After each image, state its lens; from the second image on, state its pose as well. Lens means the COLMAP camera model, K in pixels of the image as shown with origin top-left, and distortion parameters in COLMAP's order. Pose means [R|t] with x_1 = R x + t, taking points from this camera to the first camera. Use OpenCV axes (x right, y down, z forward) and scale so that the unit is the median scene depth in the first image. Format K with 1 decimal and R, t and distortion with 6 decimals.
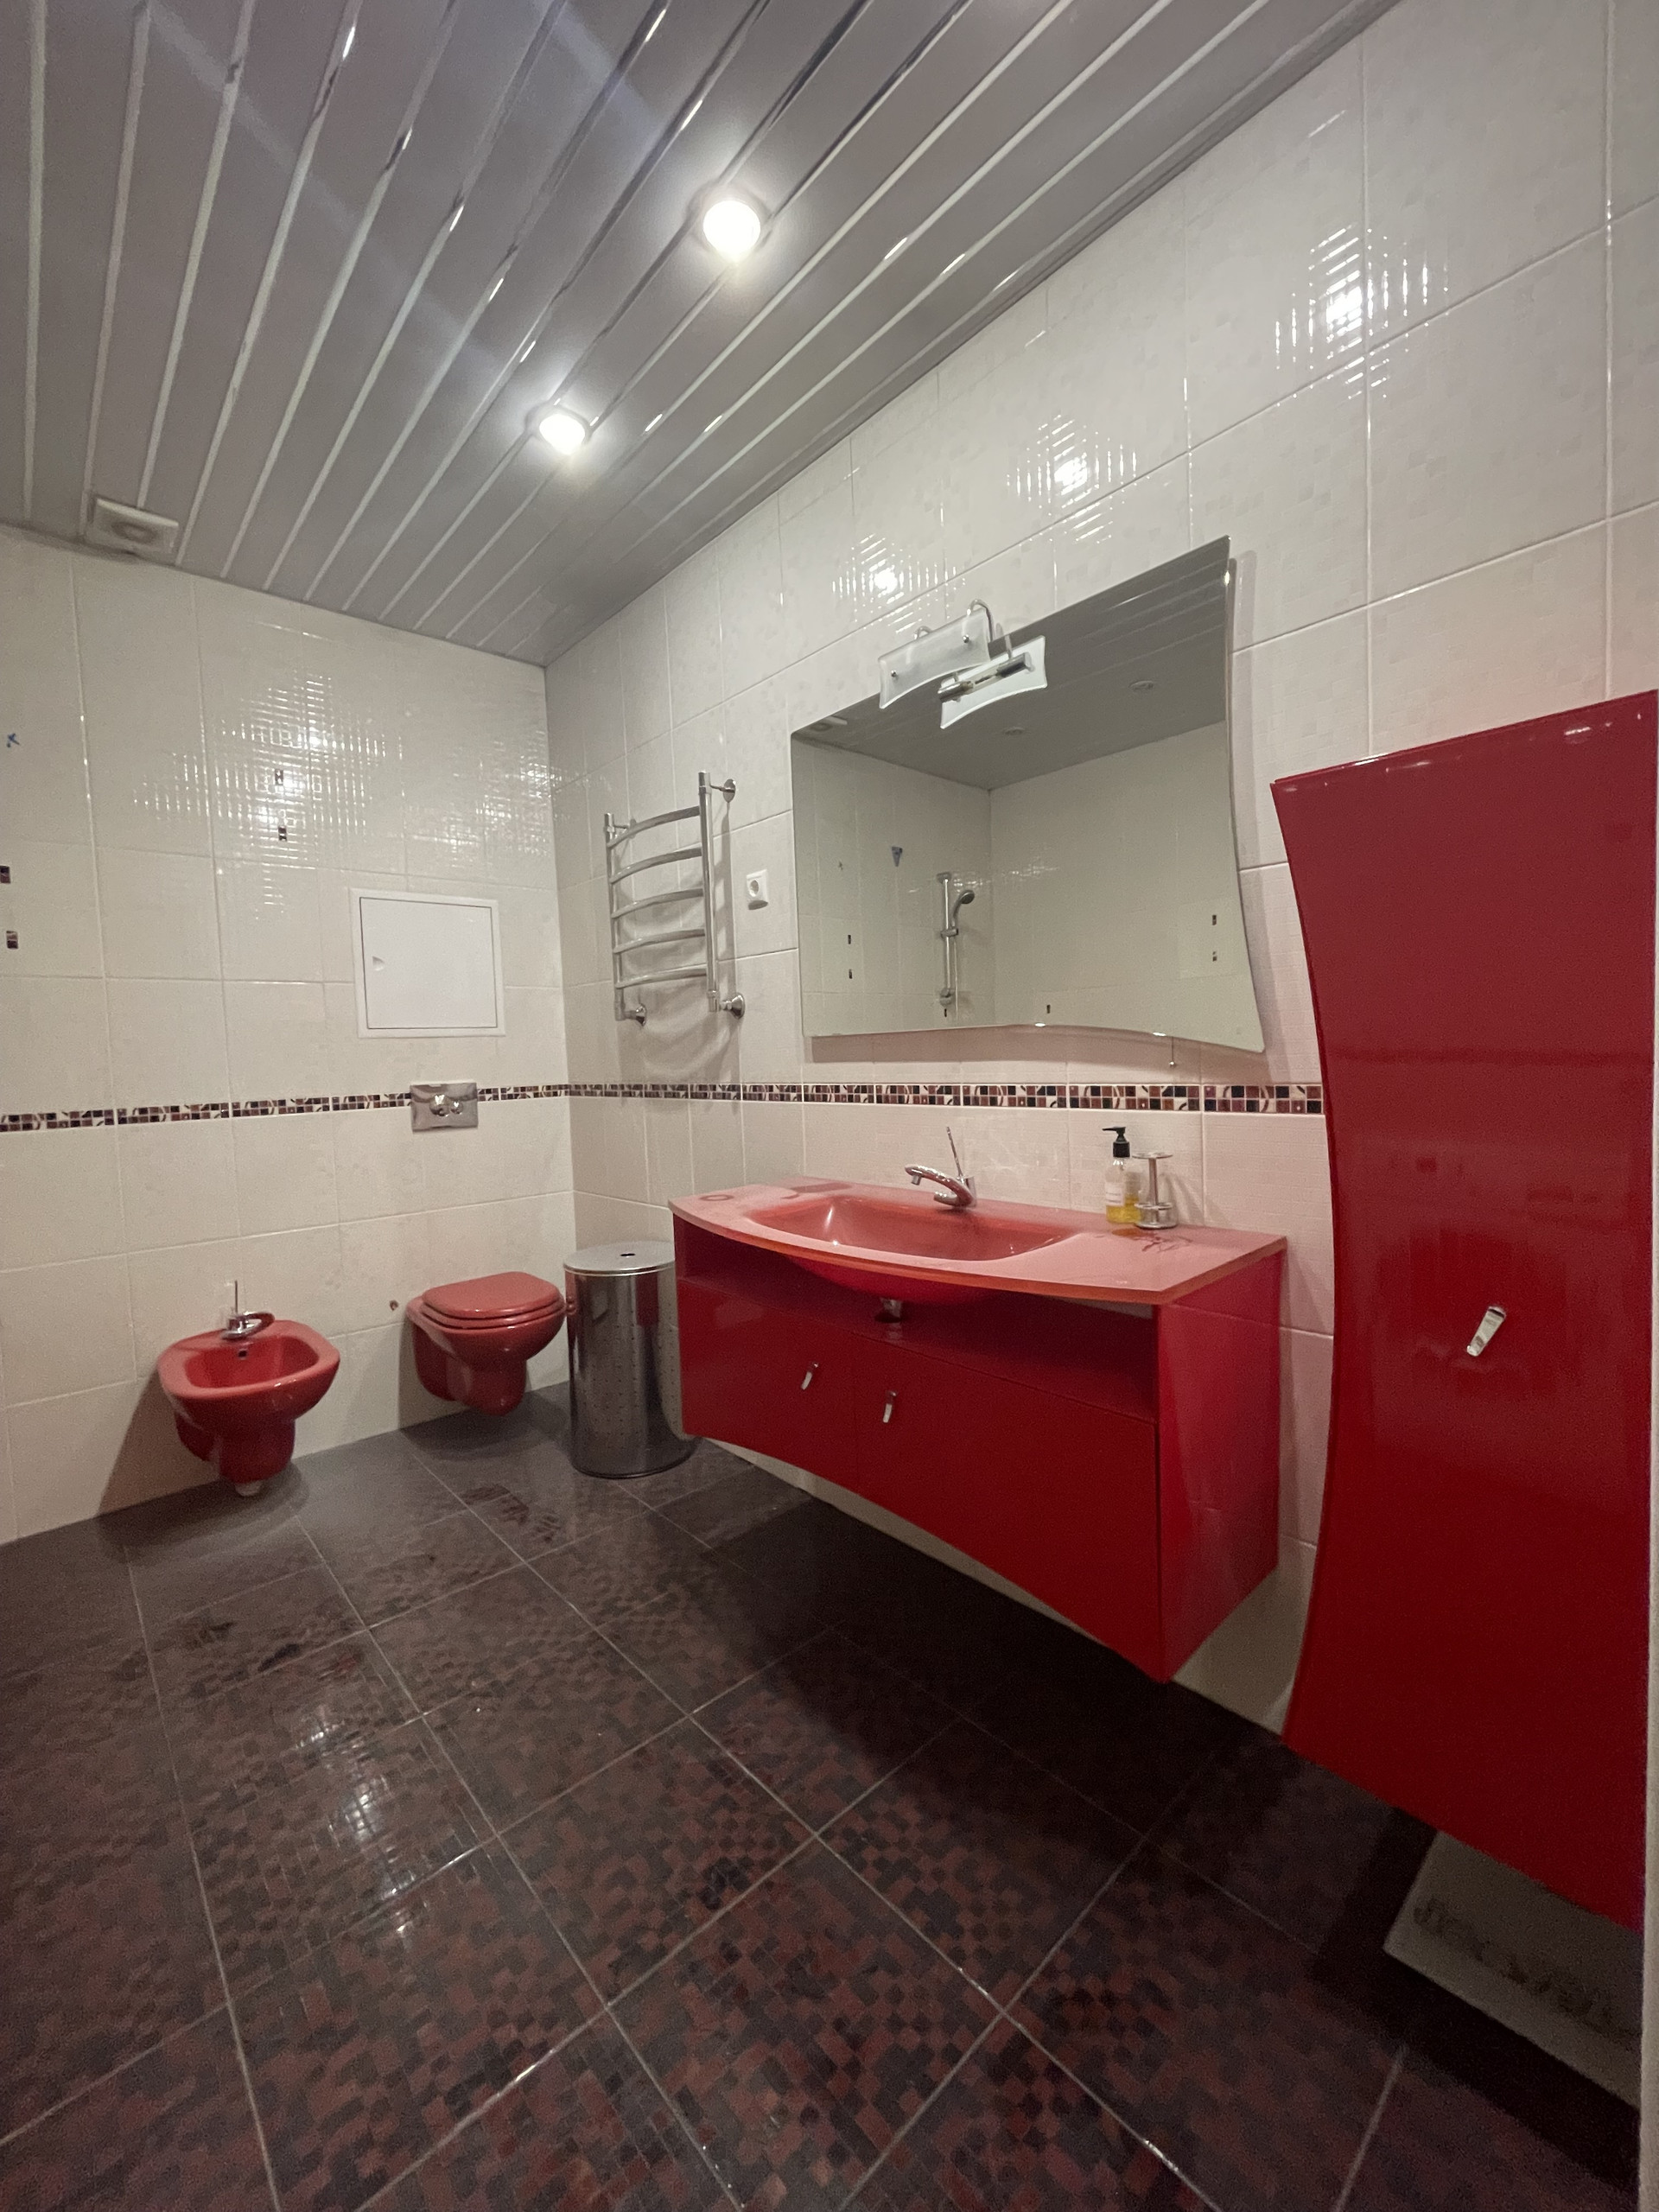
lens RADIAL K [[891.2, 0, 826.4], [0, 891.2, 1101.0], [0, 0, 1]] dist [-0.002864, -0.000209]
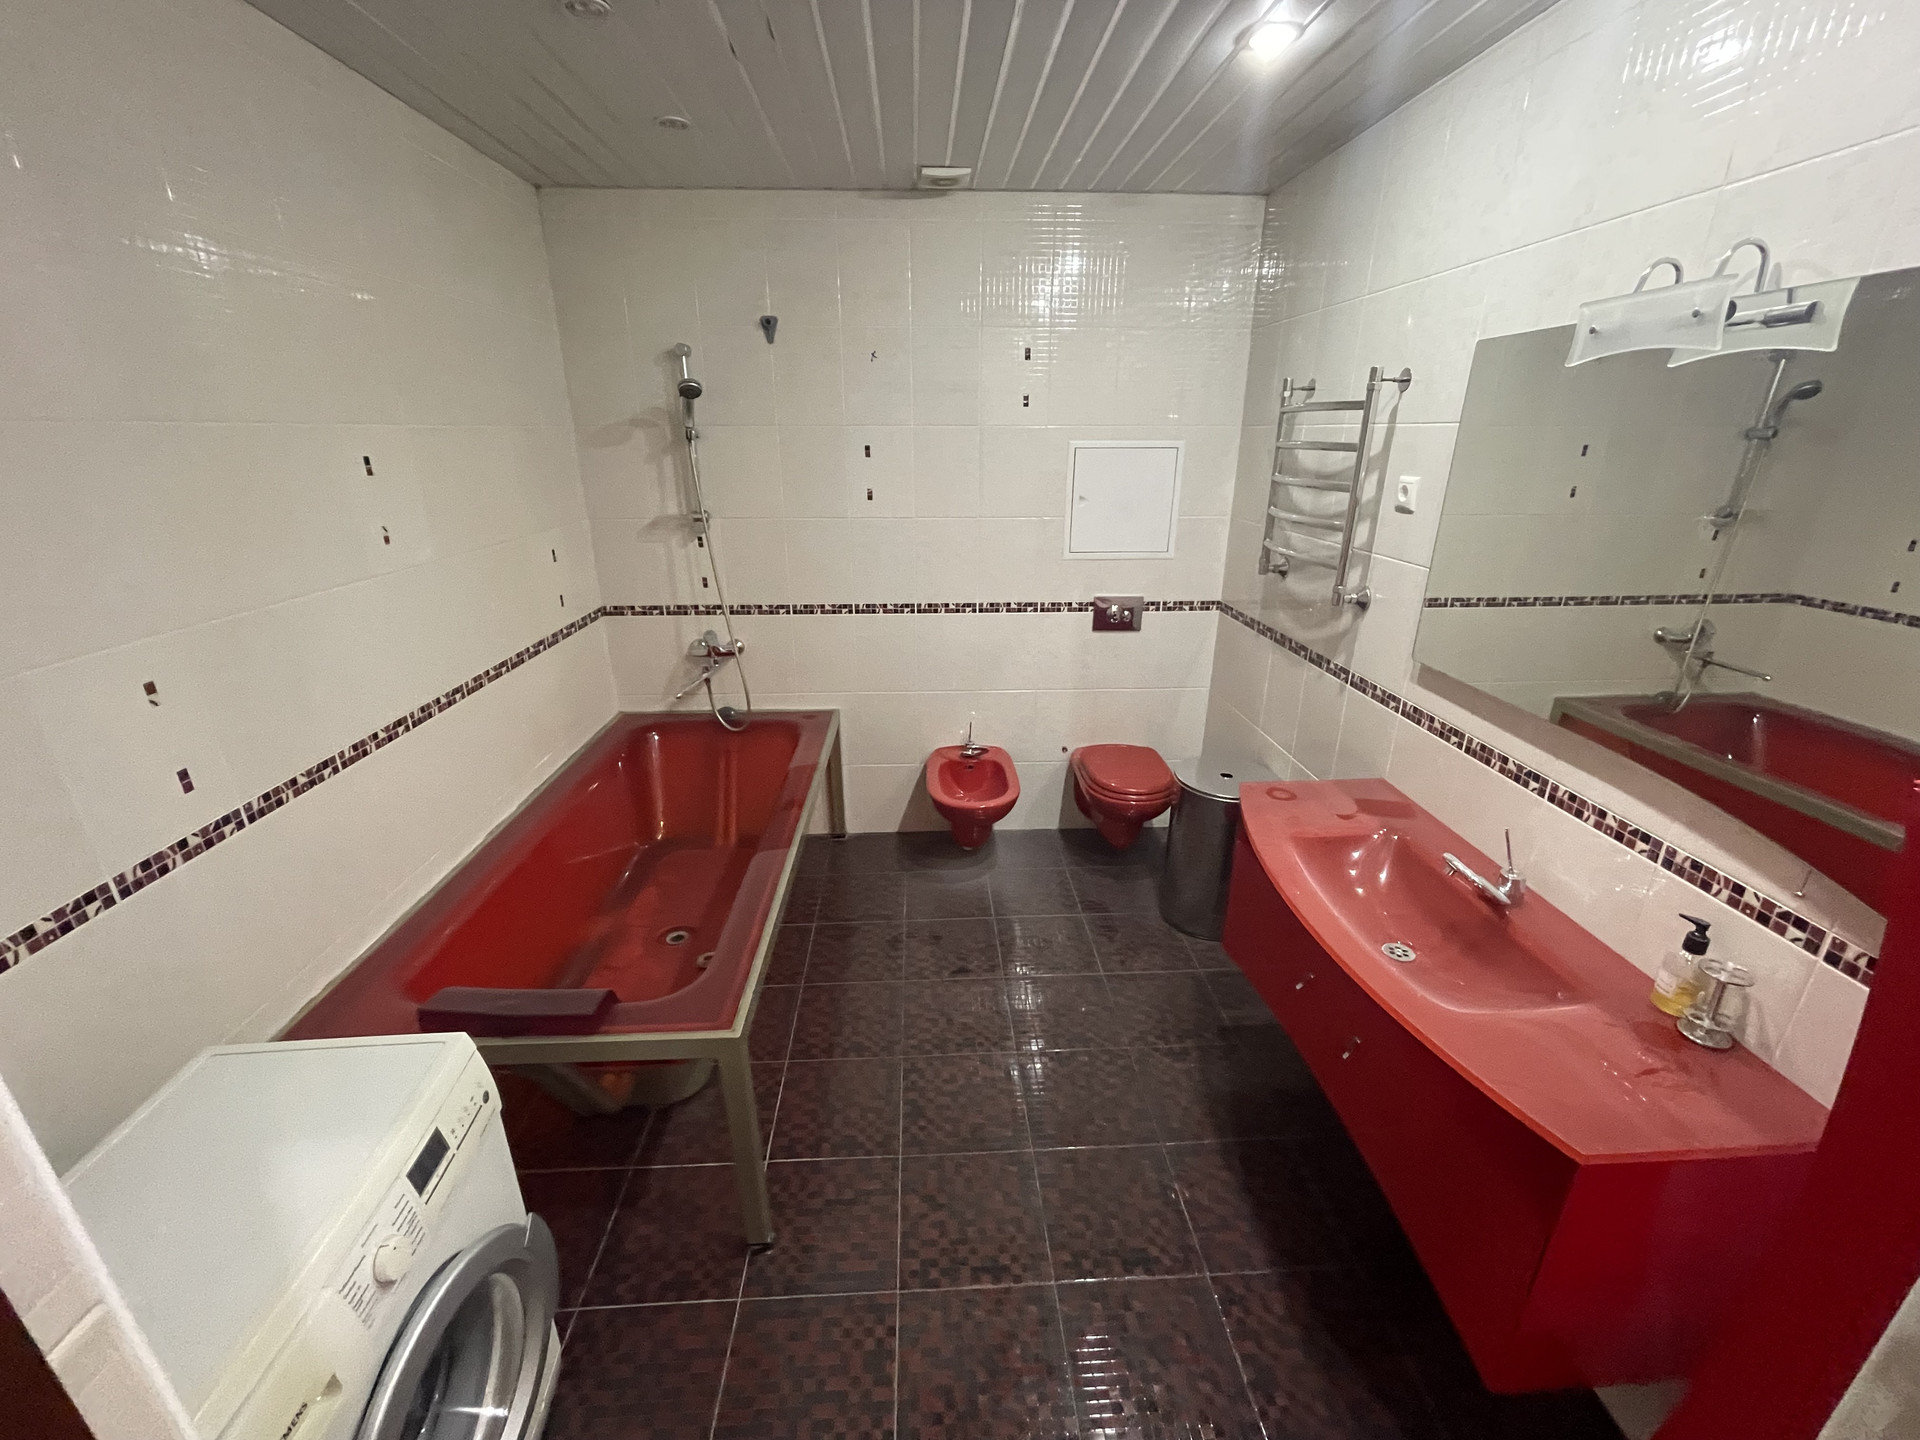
lens RADIAL K [[773.6, 0, 948.8], [0, 773.6, 719.6], [0, 0, 1]] dist [-0.002864, -0.000209]
pose [[0.767964, 0.255051, -0.587520, 0.098797], [-0.060472, 0.942070, 0.329921, -0.251577], [0.637632, -0.217839, 0.738899, -0.017215]]
